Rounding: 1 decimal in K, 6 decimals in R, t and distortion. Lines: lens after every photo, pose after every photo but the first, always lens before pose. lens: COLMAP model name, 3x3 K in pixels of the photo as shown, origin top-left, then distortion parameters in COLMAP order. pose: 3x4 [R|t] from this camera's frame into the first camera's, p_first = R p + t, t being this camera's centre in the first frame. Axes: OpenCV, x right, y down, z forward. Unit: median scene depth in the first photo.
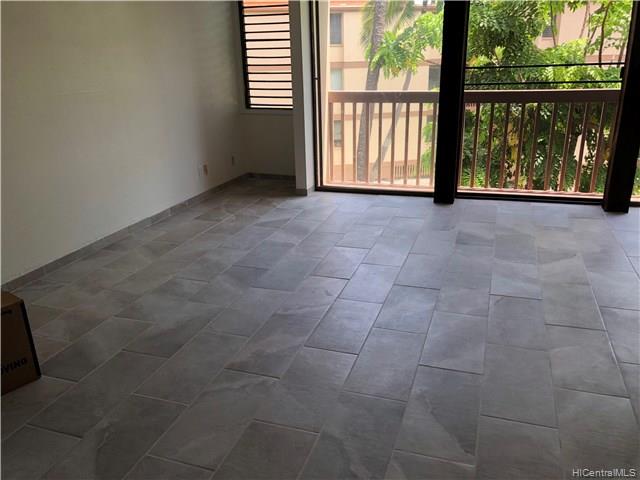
lens RADIAL K [[515.8, 0, 316.9], [0, 515.8, 244.9], [0, 0, 1]] dist [0.027250, -0.024320]
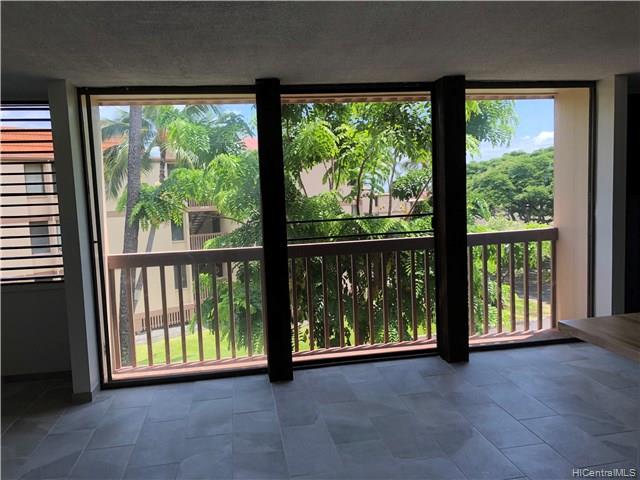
lens RADIAL K [[515.8, 0, 324.9], [0, 515.8, 241.0], [0, 0, 1]] dist [0.027250, -0.024320]
pose [[0.873950, -0.052582, 0.483163, -0.077420], [0.182707, 0.956755, -0.226360, -0.093155], [-0.450366, 0.286104, 0.845763, 0.212383]]
